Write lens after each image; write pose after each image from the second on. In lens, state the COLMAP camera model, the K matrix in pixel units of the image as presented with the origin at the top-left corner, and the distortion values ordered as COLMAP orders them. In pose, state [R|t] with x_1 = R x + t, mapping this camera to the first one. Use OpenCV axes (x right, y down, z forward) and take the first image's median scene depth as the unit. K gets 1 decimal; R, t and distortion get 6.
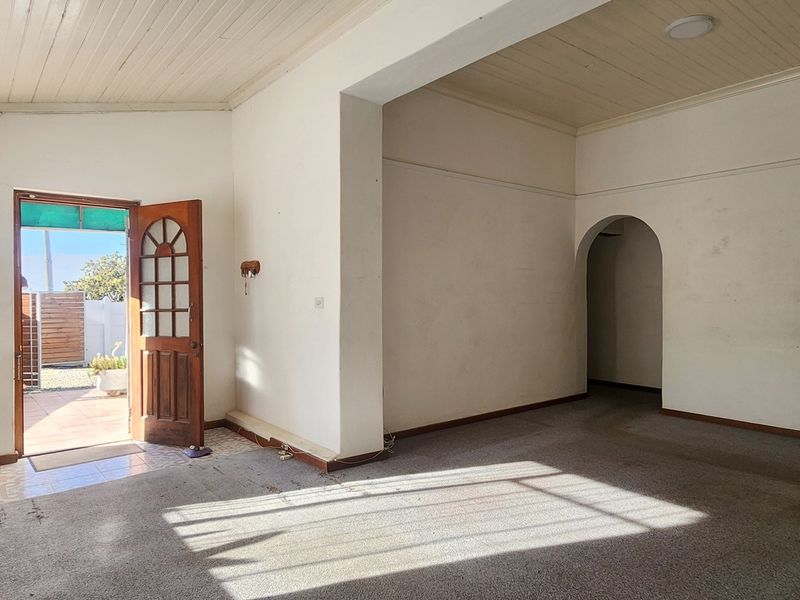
lens RADIAL K [[542.6, 0, 405.6], [0, 542.6, 298.7], [0, 0, 1]] dist [0.000295, 0.001217]
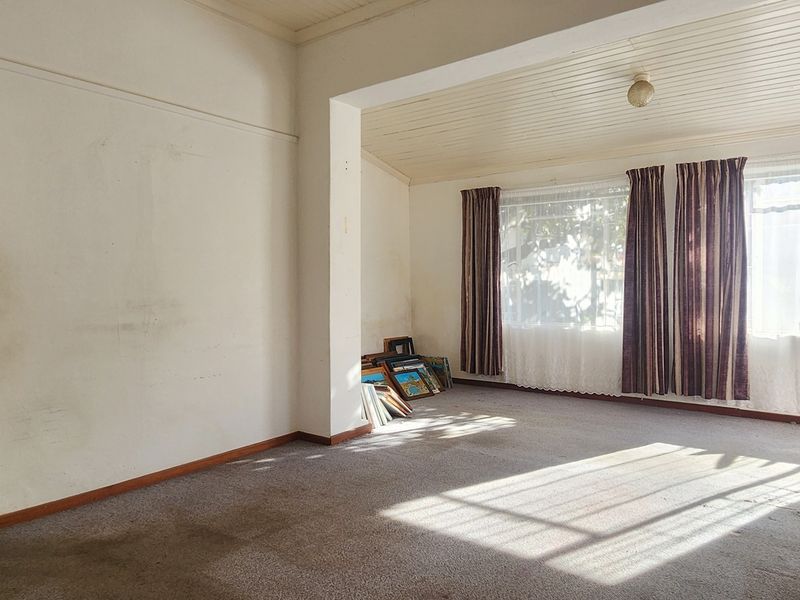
lens RADIAL K [[556.3, 0, 400.0], [0, 556.3, 300.0], [0, 0, 1]] dist [0.001303, 0.001508]
pose [[-0.975033, 0.015578, -0.221512, 0.503041], [0.007768, 0.999319, 0.036082, -0.010645], [0.221923, 0.033460, -0.974490, 1.346816]]
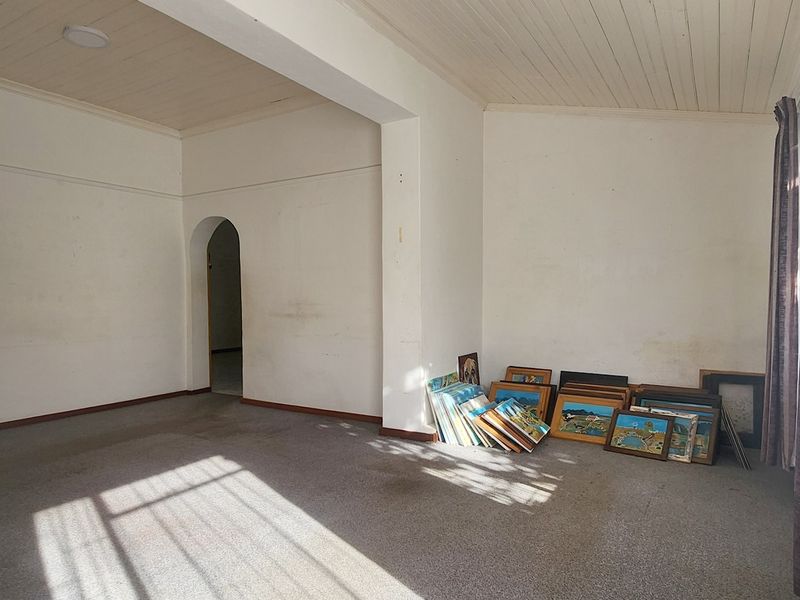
lens RADIAL K [[515.2, 0, 409.7], [0, 515.2, 299.0], [0, 0, 1]] dist [0.001427, 0.000350]
pose [[-0.337778, -0.004018, 0.941217, -0.550318], [0.012769, 0.999879, 0.008851, 0.004775], [-0.941139, 0.015008, -0.337686, 0.669361]]
